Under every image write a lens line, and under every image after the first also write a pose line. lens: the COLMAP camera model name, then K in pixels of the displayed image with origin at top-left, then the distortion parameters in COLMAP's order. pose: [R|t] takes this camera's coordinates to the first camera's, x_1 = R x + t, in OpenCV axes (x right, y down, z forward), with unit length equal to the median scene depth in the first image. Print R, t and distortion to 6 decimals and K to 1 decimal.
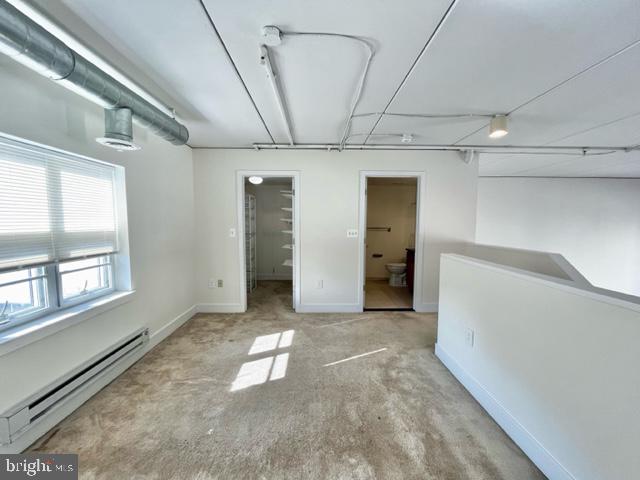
lens RADIAL K [[259.4, 0, 322.6], [0, 259.4, 241.0], [0, 0, 1]] dist [0.000093, -0.000018]
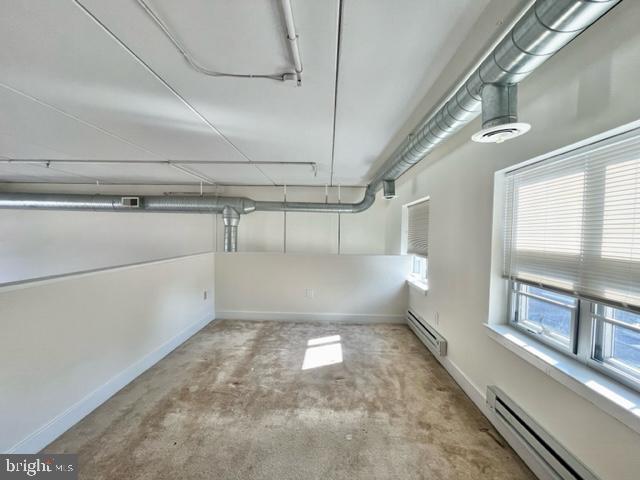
lens RADIAL K [[259.4, 0, 322.6], [0, 259.4, 241.0], [0, 0, 1]] dist [0.000093, -0.000018]
pose [[-0.997931, -0.020985, 0.060775, -0.353579], [-0.013917, 0.993328, 0.114479, -0.154315], [-0.062772, 0.113396, -0.991565, 1.836573]]
